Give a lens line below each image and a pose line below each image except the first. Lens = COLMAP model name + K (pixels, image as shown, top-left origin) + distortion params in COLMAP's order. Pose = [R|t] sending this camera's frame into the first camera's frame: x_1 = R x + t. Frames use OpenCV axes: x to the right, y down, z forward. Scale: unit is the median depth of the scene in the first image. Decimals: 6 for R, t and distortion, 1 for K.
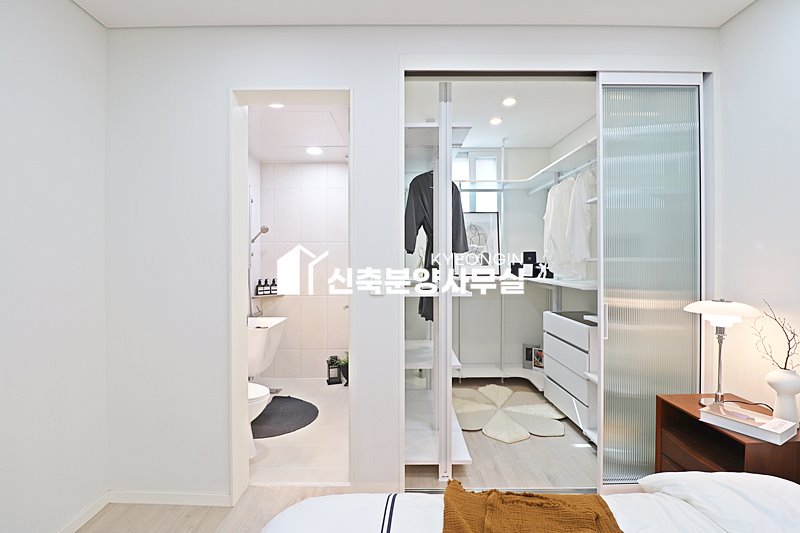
lens RADIAL K [[369.1, 0, 403.3], [0, 369.1, 263.3], [0, 0, 1]] dist [-0.010499, -0.007800]
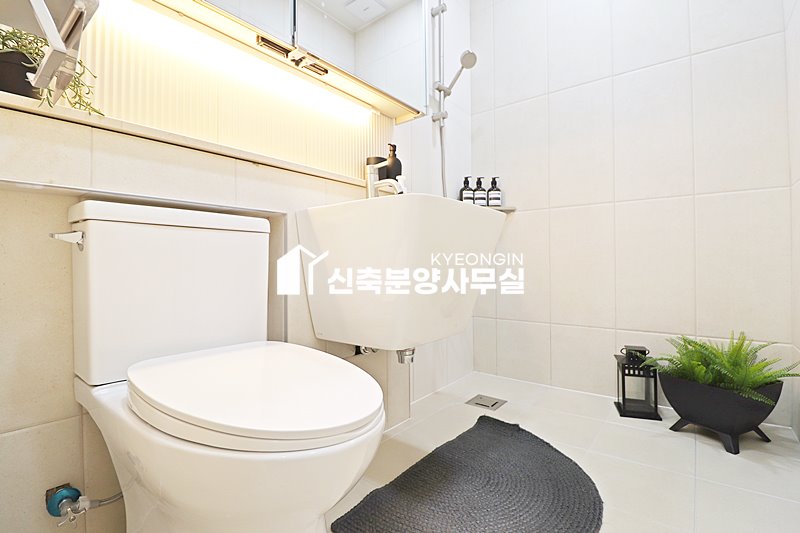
lens RADIAL K [[369.1, 0, 397.1], [0, 369.1, 265.4], [0, 0, 1]] dist [-0.010499, -0.007800]
pose [[0.775434, -0.007434, -0.631385, -0.139593], [0.002471, 0.999959, -0.008739, 0.168742], [0.631424, 0.005217, 0.775420, 0.534417]]
